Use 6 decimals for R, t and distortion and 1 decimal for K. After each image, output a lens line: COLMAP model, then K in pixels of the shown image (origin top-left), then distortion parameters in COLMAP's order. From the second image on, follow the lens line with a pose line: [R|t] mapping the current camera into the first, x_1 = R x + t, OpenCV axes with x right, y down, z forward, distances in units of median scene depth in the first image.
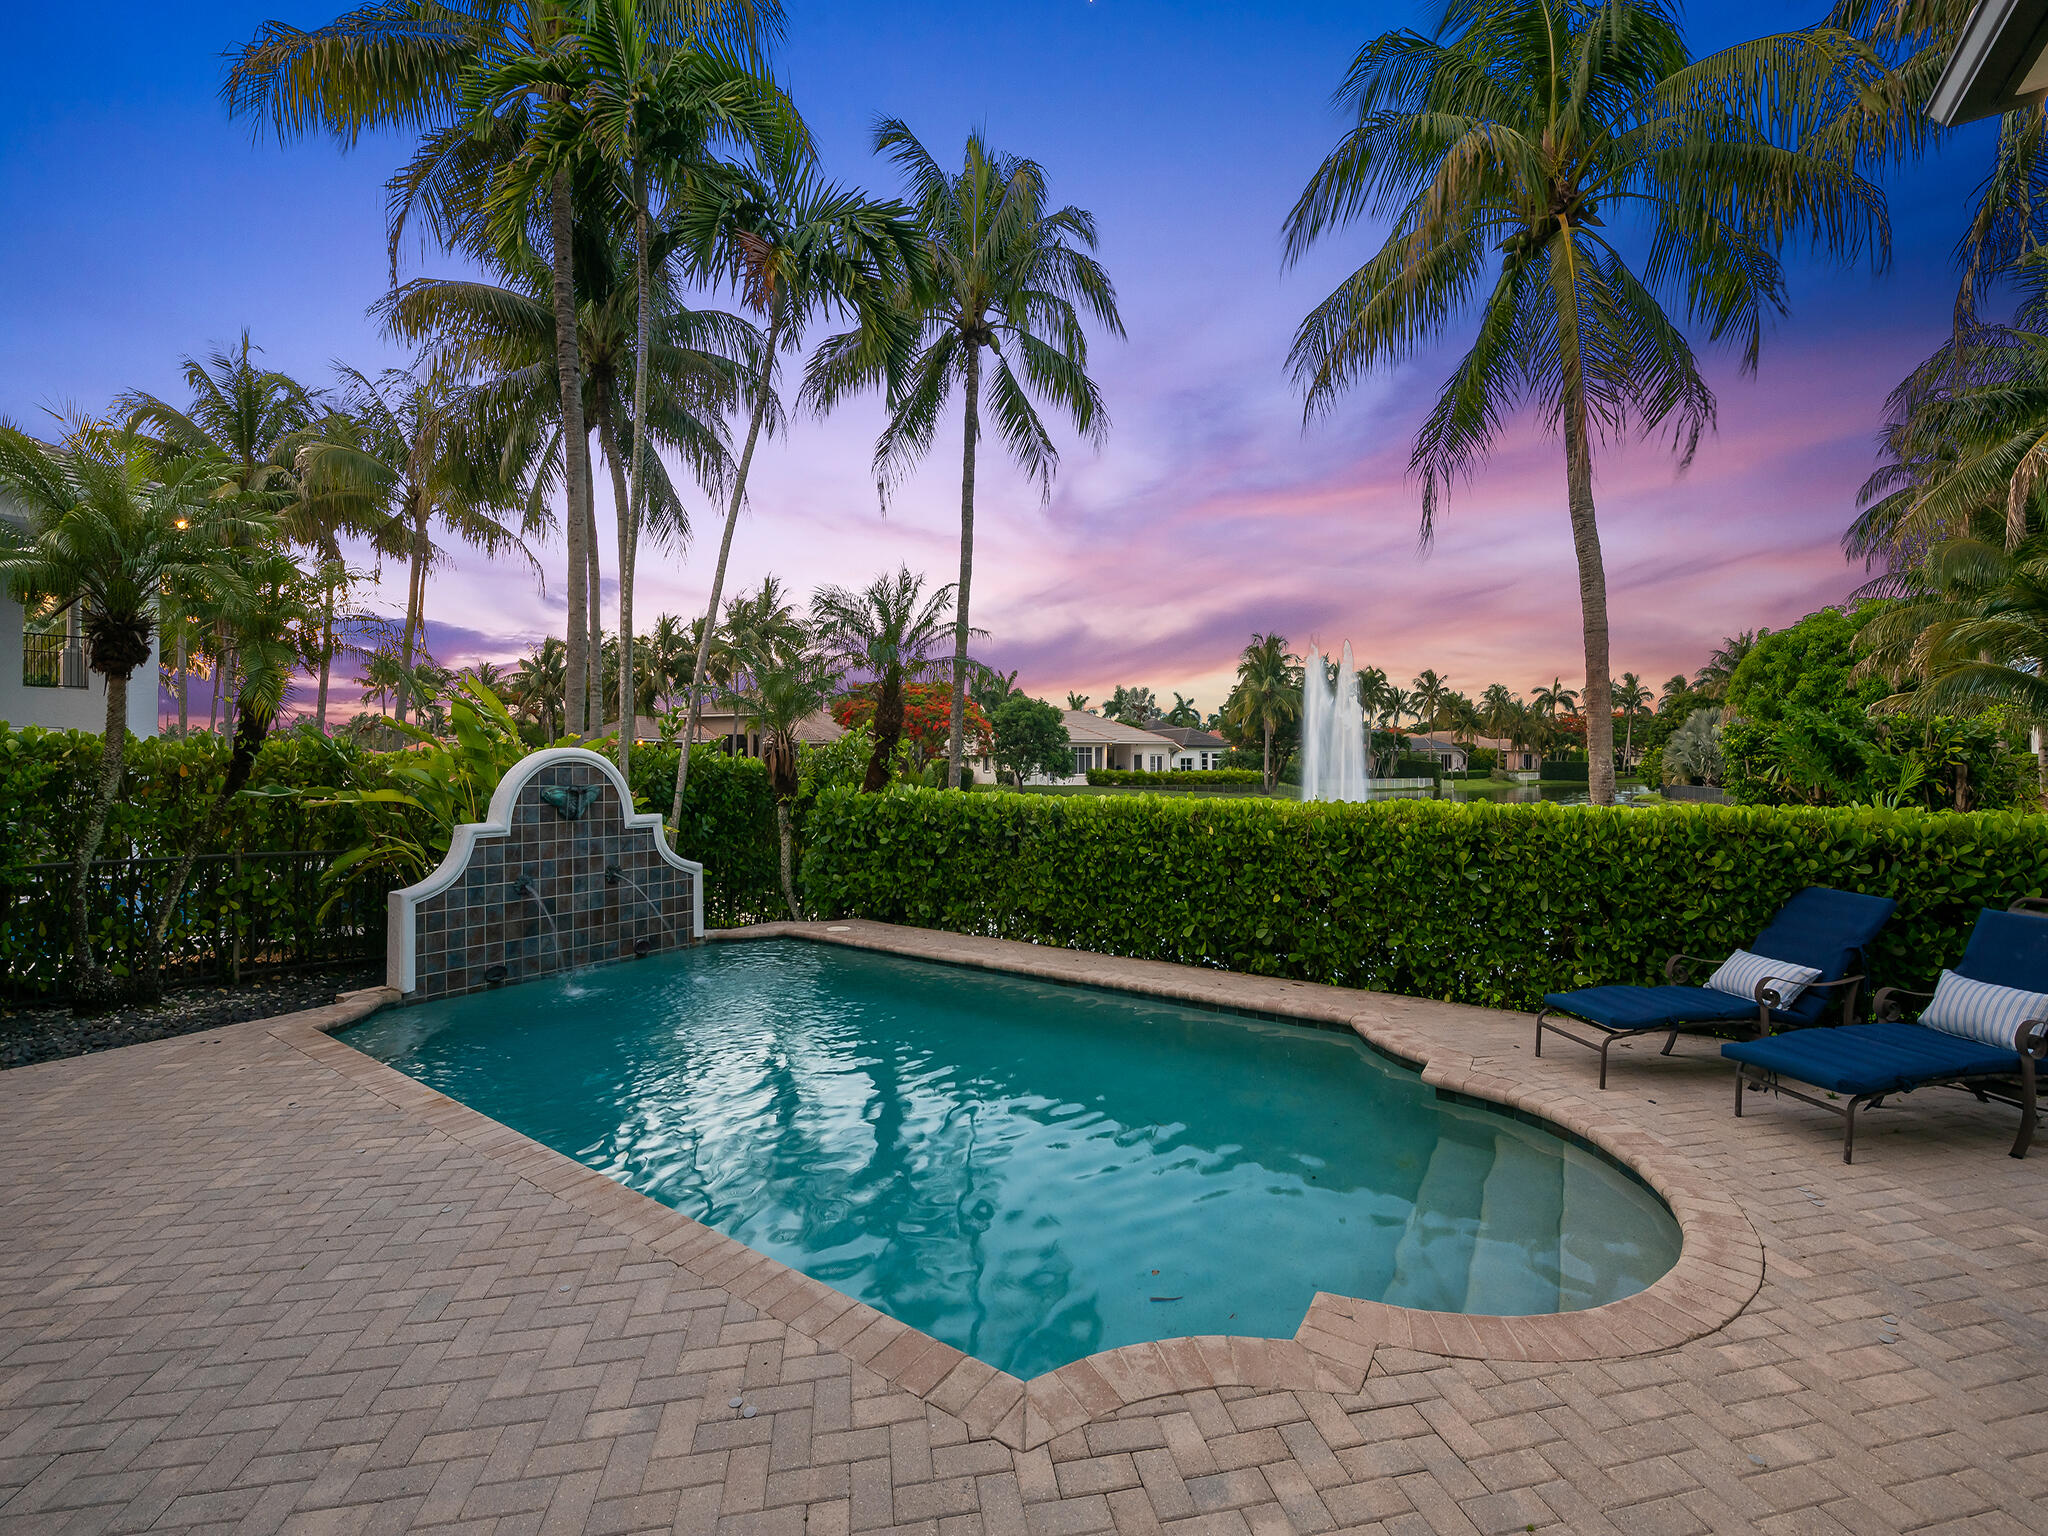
lens RADIAL K [[841.0, 0, 1017.0], [0, 841.0, 757.7], [0, 0, 1]] dist [-0.011457, 0.000044]
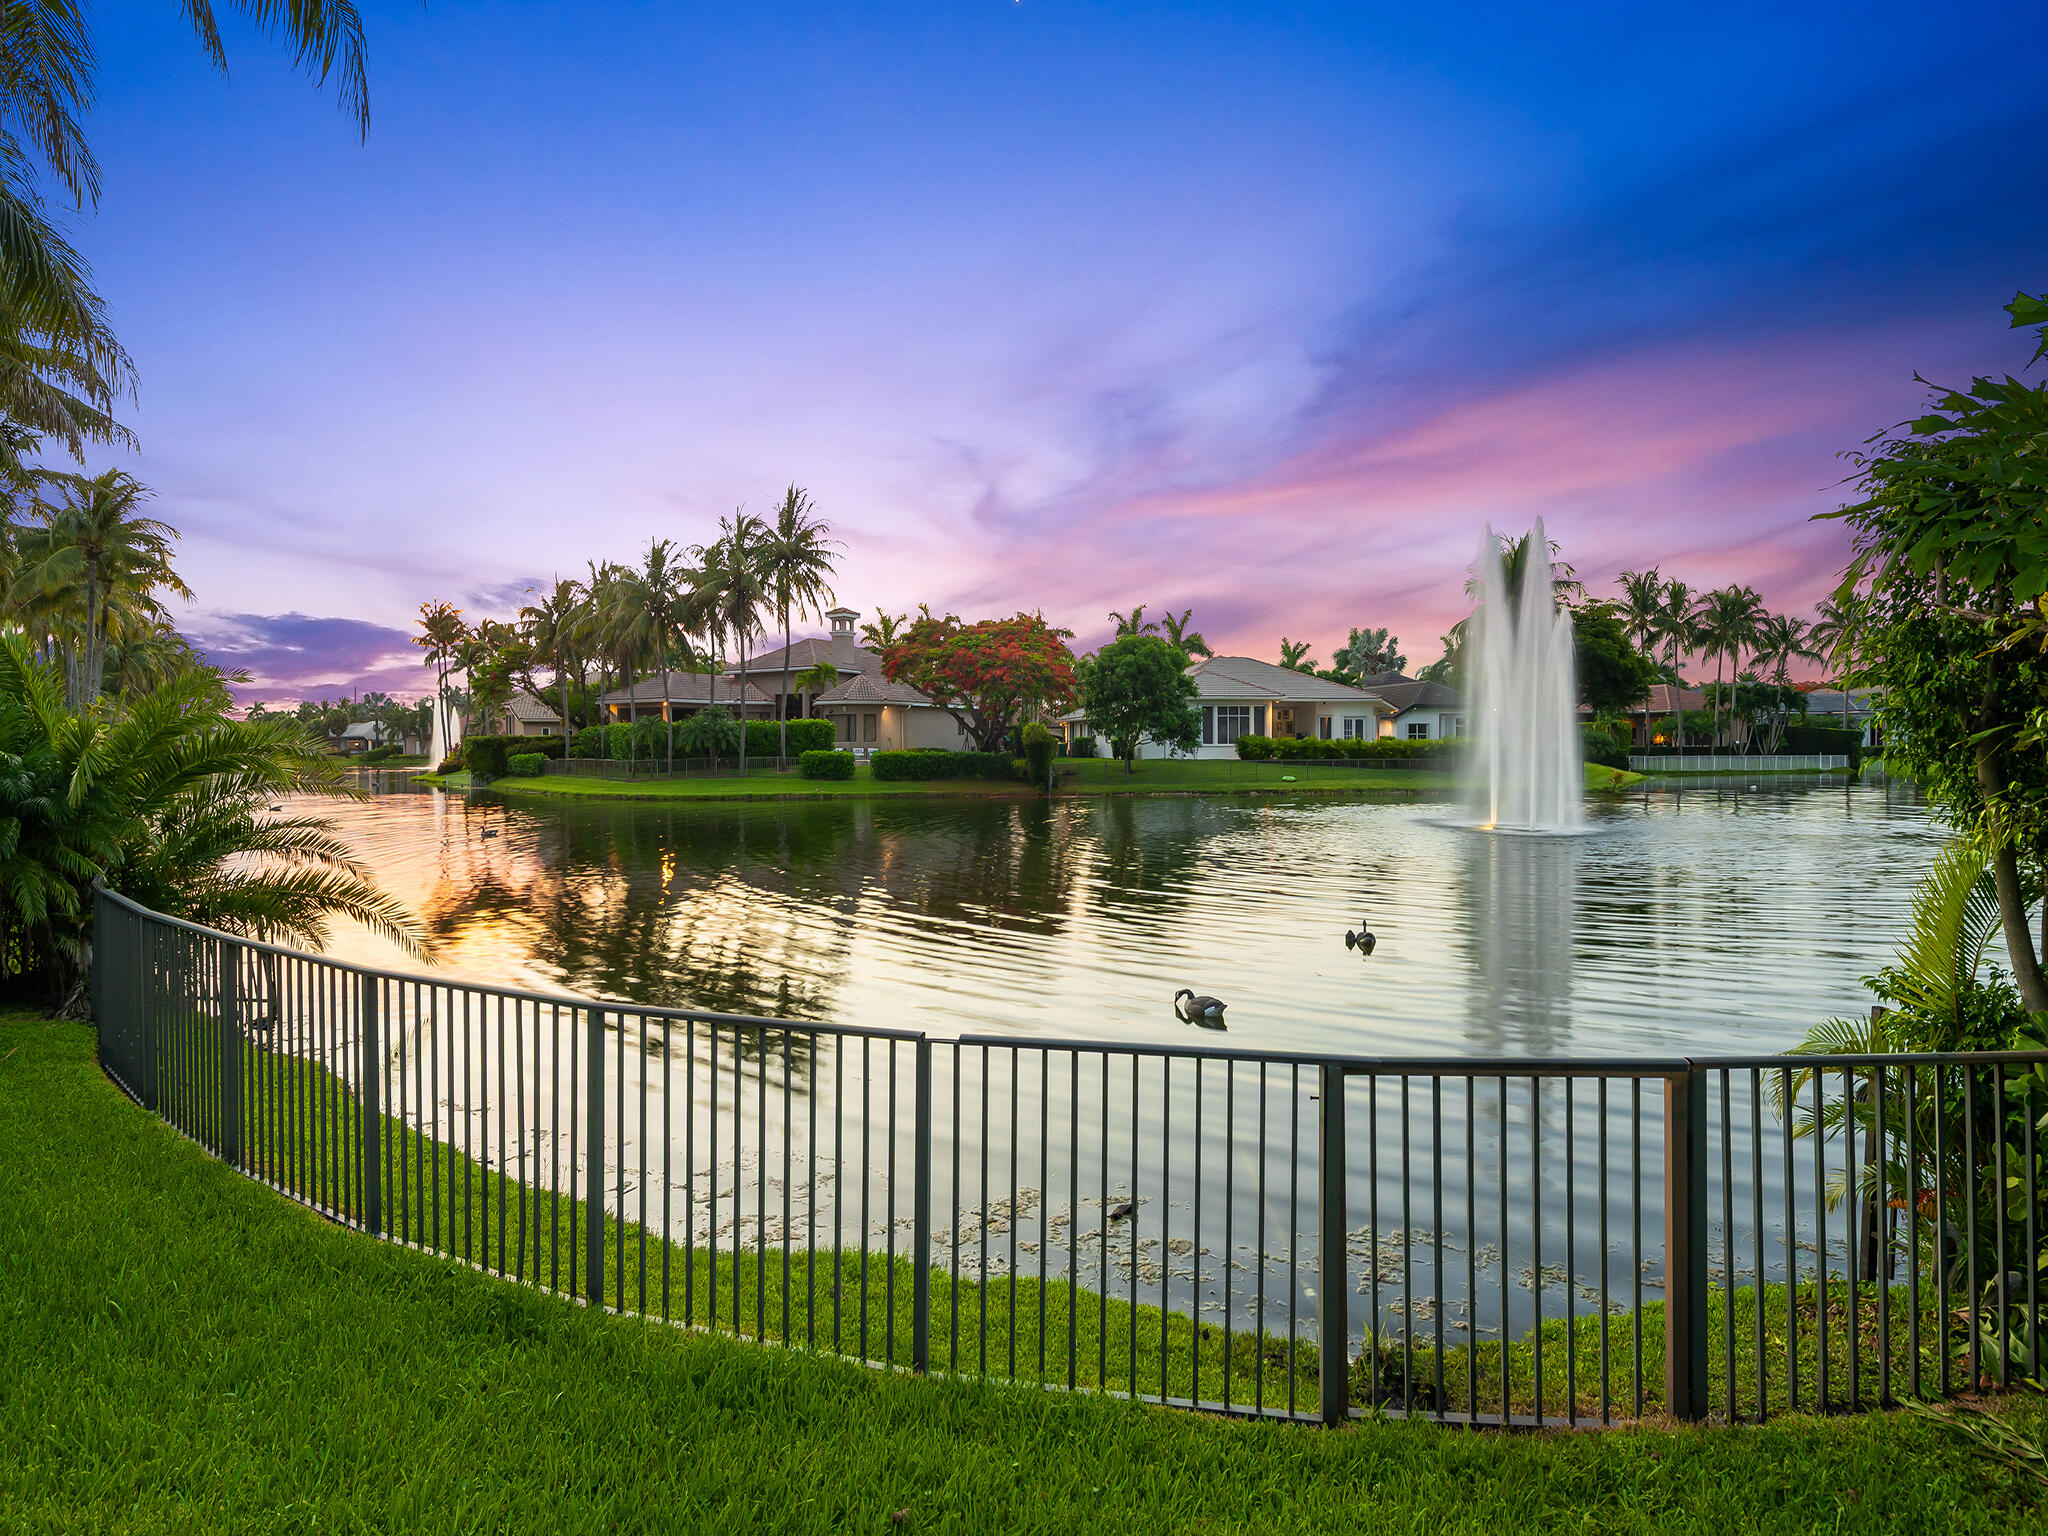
lens RADIAL K [[1026.6, 0, 1008.3], [0, 1026.6, 766.8], [0, 0, 1]] dist [0.002695, 0.000001]
pose [[0.966327, 0.006698, -0.257231, 0.078870], [0.001651, 0.999479, 0.032228, 0.006968], [0.257313, -0.031567, 0.965812, 0.069663]]
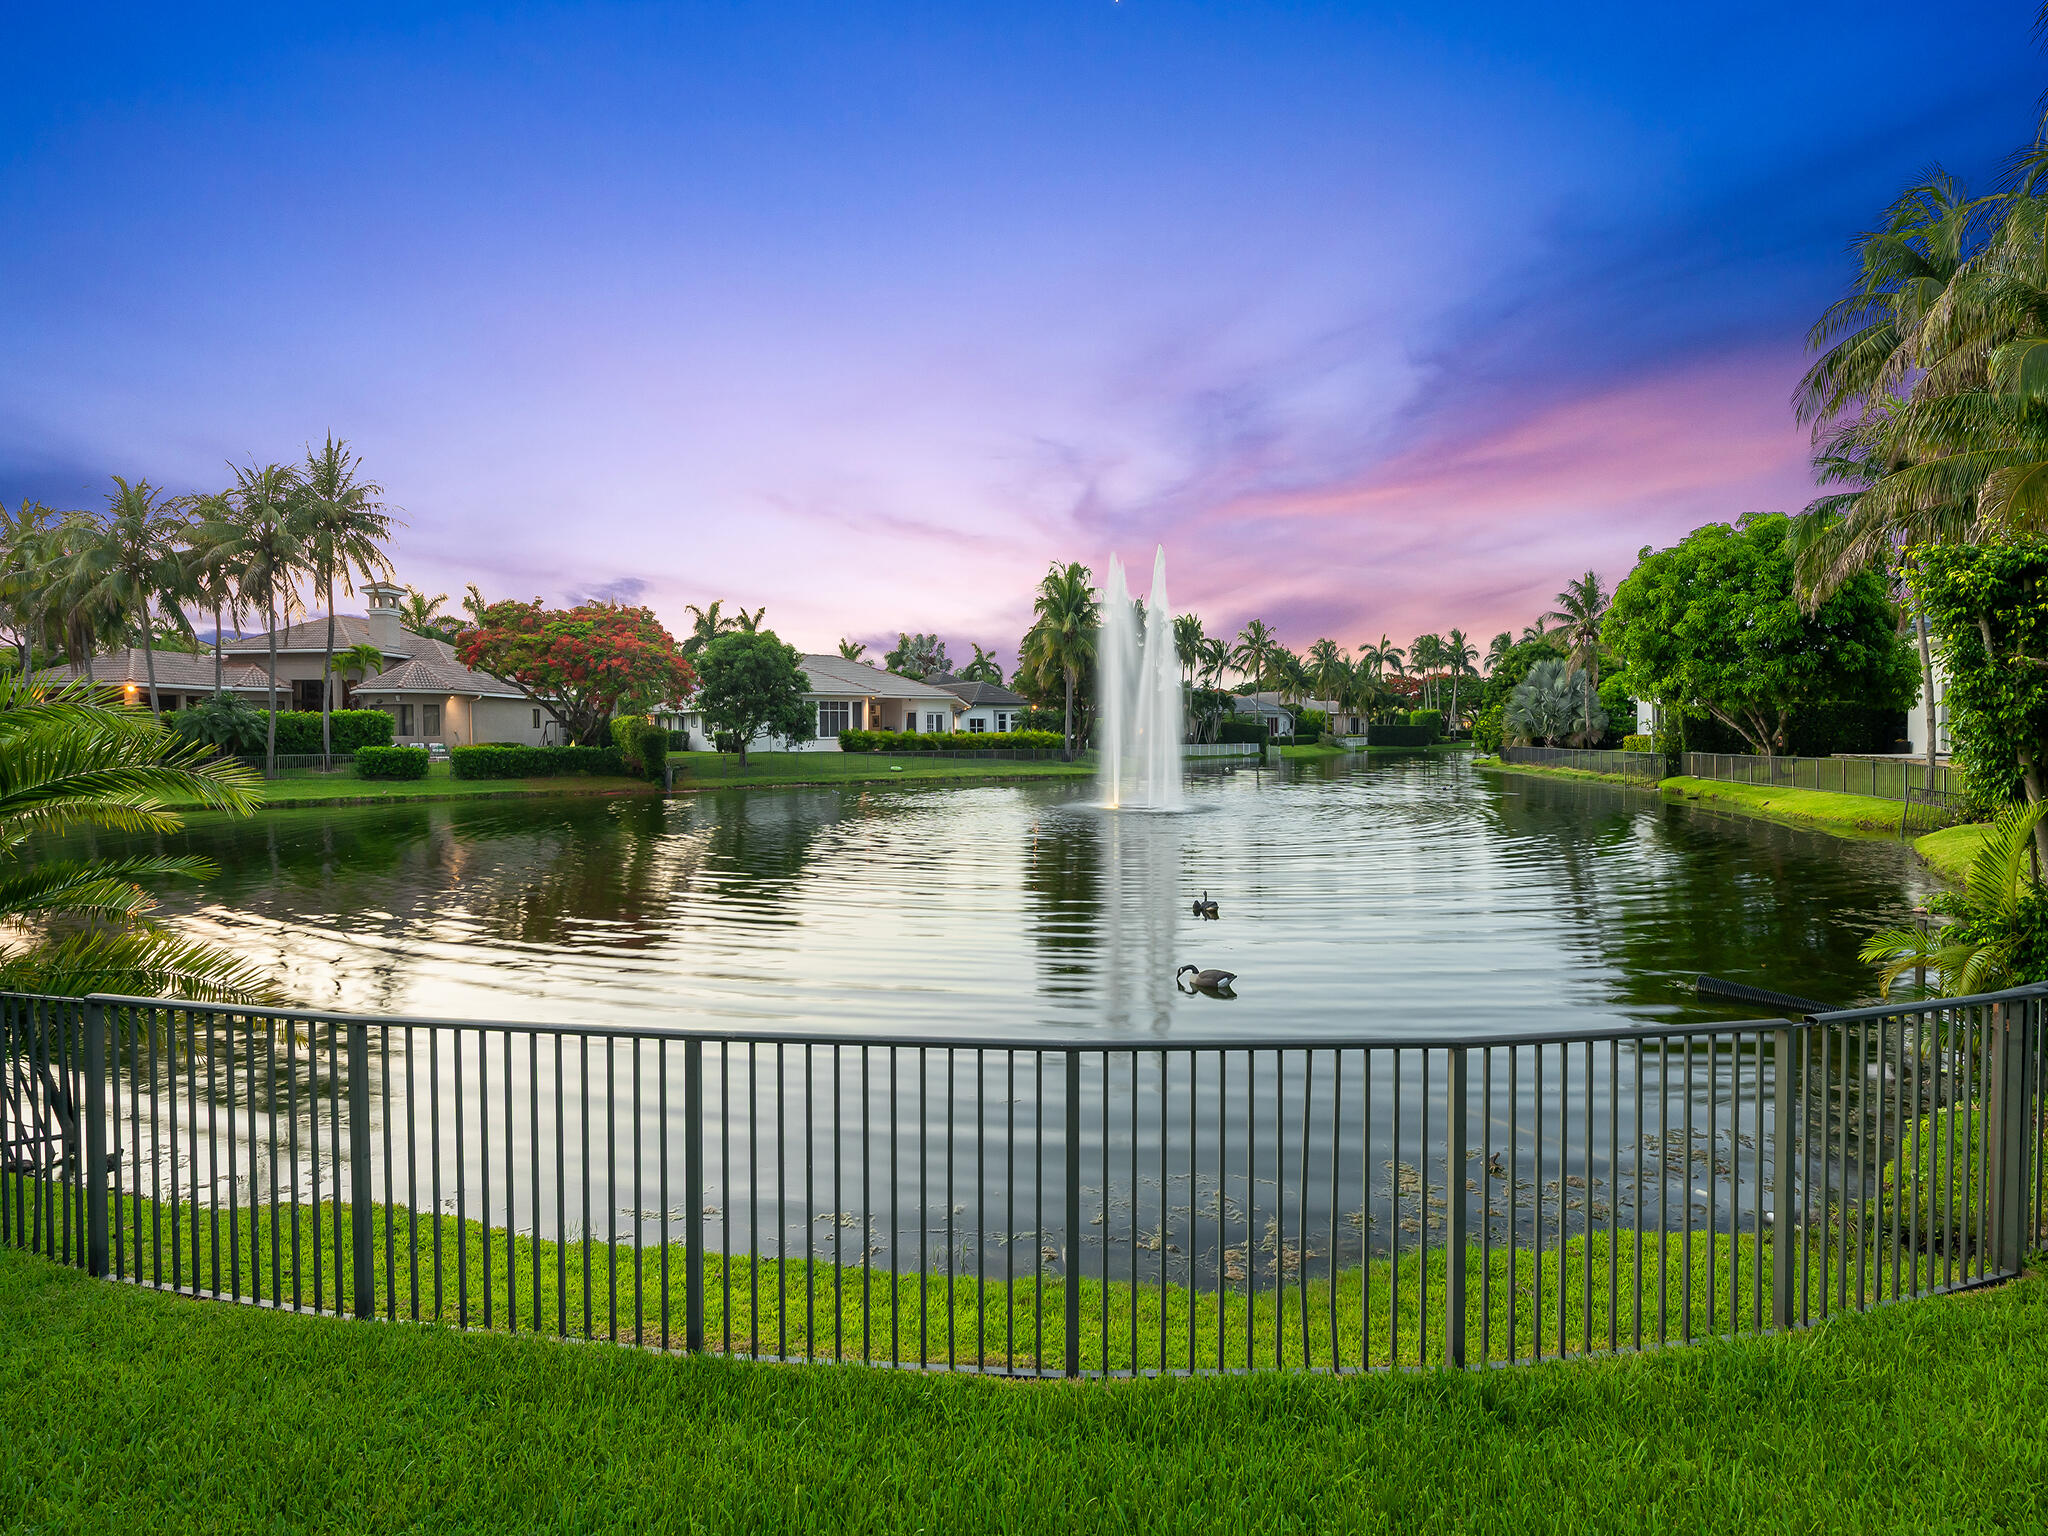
lens RADIAL K [[964.3, 0, 1019.3], [0, 964.3, 753.2], [0, 0, 1]] dist [0.000360, -0.000871]
pose [[0.975964, -0.006491, 0.217834, 0.033969], [0.000453, 0.999615, 0.027758, 0.006733], [-0.217930, -0.026992, 0.975591, 0.075133]]
